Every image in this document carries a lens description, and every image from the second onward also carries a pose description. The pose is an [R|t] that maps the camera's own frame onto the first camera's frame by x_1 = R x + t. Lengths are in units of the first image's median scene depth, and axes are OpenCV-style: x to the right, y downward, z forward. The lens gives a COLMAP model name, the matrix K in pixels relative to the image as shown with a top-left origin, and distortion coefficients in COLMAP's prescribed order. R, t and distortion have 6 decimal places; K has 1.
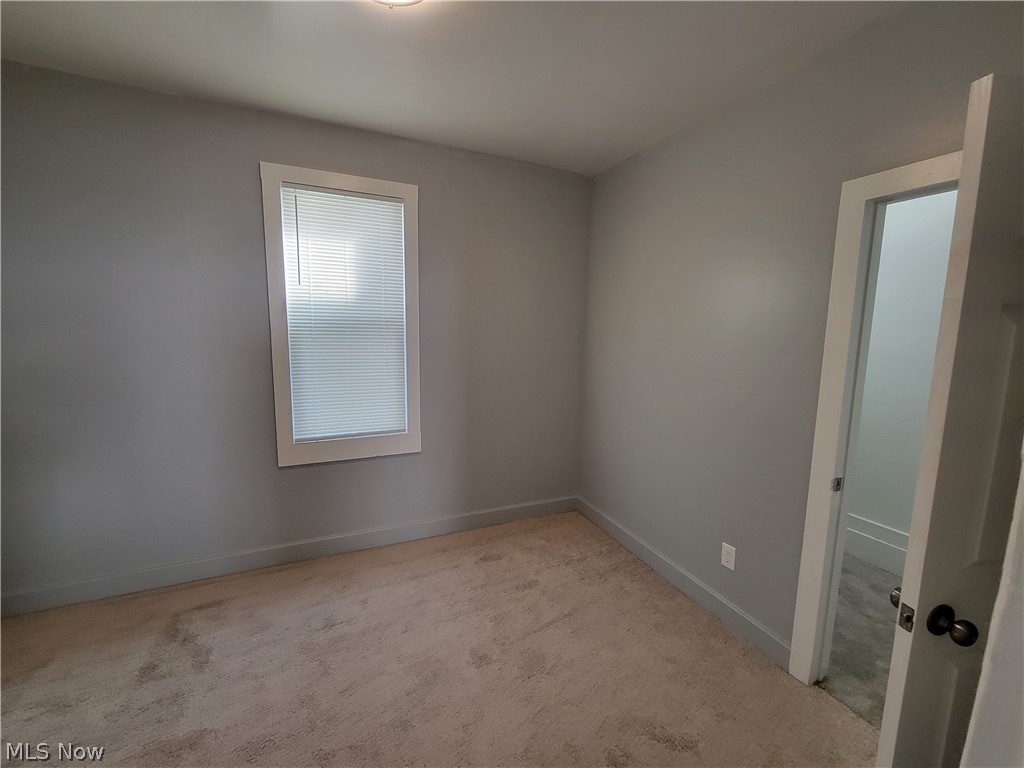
lens RADIAL K [[422.4, 0, 507.6], [0, 422.4, 379.6], [0, 0, 1]] dist [0.002648, 0.000158]
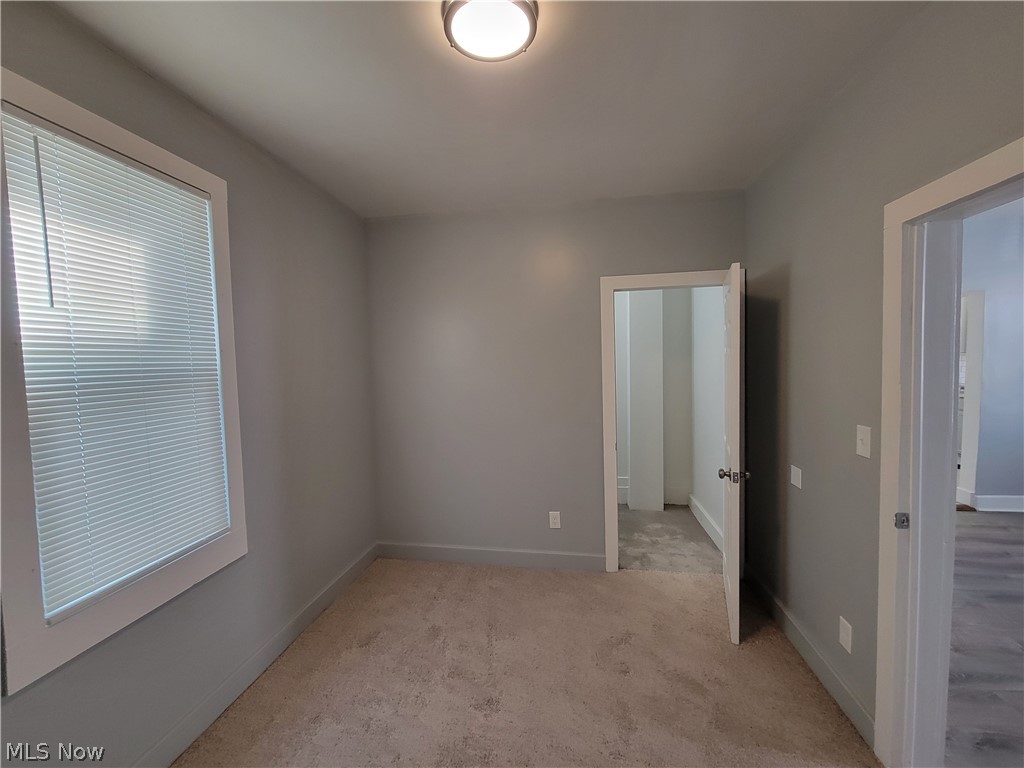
lens RADIAL K [[422.4, 0, 507.6], [0, 422.4, 379.6], [0, 0, 1]] dist [0.002648, 0.000158]
pose [[0.536540, -0.071662, 0.840826, -0.603797], [0.143322, 0.989651, -0.007109, -0.051185], [-0.831615, 0.124323, 0.541258, 0.257127]]
